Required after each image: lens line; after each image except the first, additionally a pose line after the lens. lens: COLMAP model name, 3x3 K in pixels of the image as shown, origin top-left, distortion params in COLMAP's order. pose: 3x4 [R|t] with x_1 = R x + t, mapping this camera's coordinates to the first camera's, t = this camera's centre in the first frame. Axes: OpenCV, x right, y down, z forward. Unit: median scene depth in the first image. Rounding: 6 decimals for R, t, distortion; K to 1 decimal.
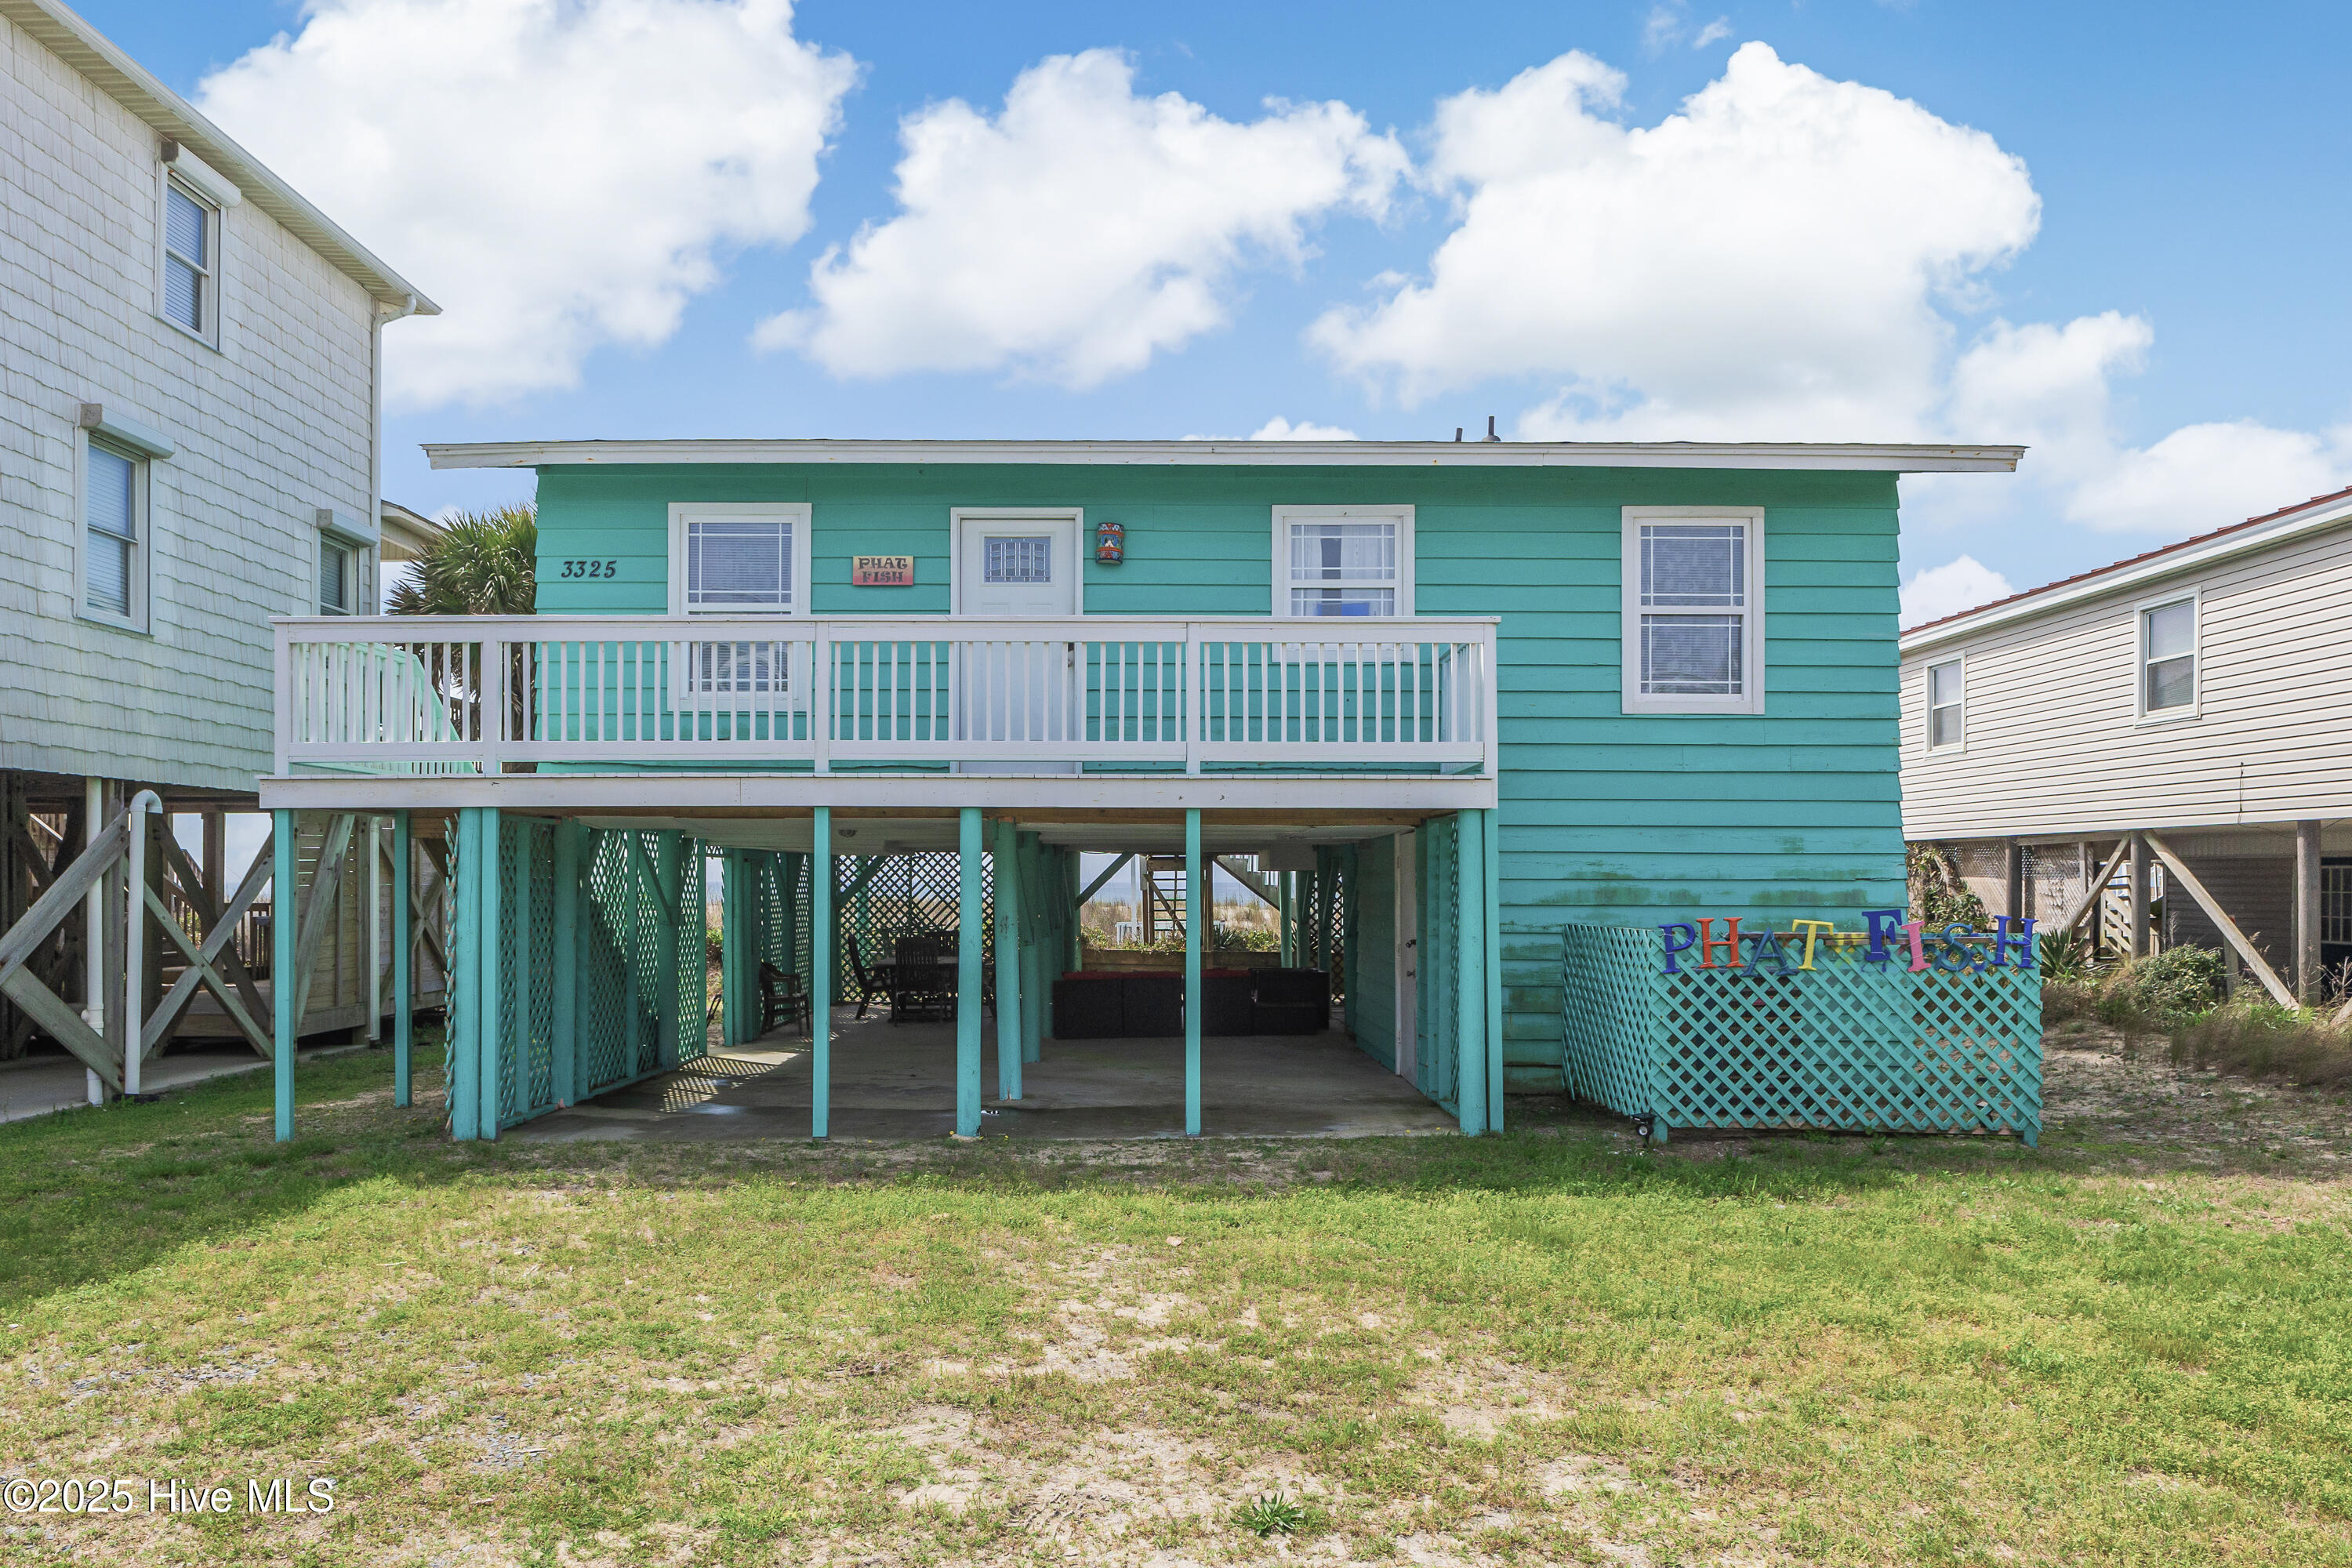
lens RADIAL K [[1643.4, 0, 1175.9], [0, 1643.4, 896.8], [0, 0, 1]] dist [-0.029831, 0.001775]
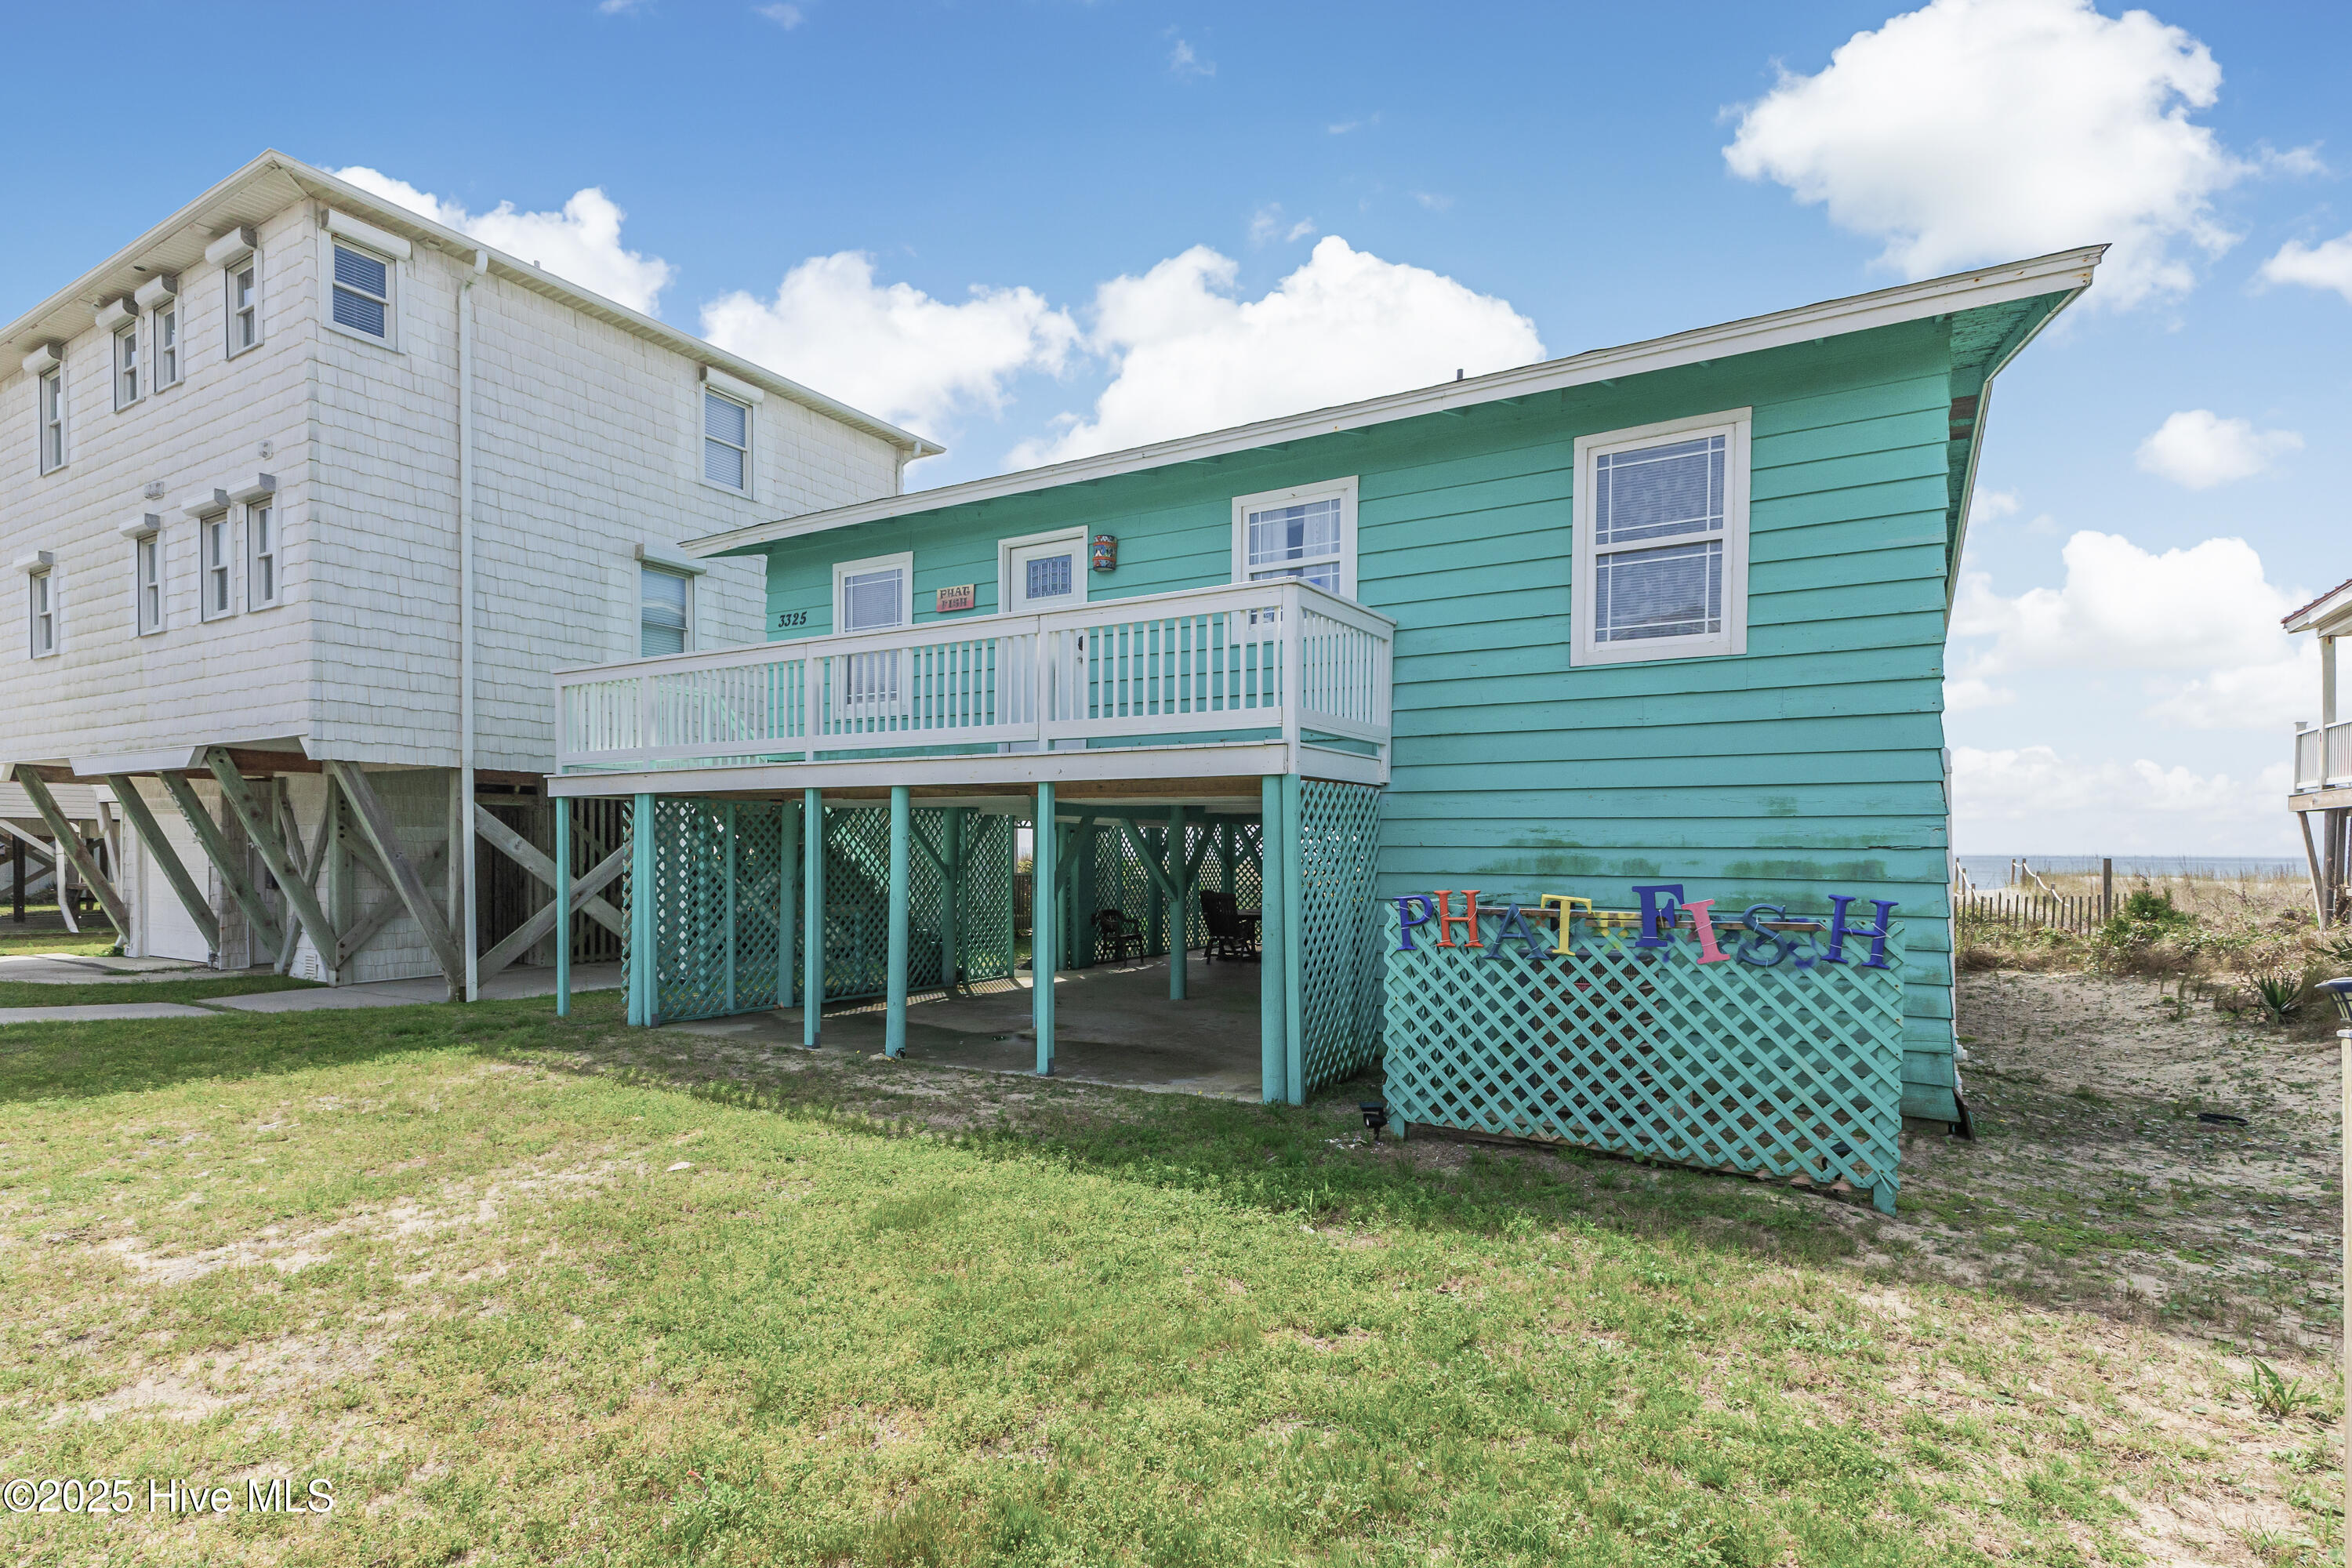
lens RADIAL K [[1217.7, 0, 1127.1], [0, 1217.7, 875.1], [0, 0, 1]] dist [0.013635, 0.000372]
pose [[0.837113, 0.015204, -0.546819, 0.440363], [-0.007949, 0.999846, 0.015630, -0.003514], [0.546972, -0.008737, 0.837105, 0.290892]]
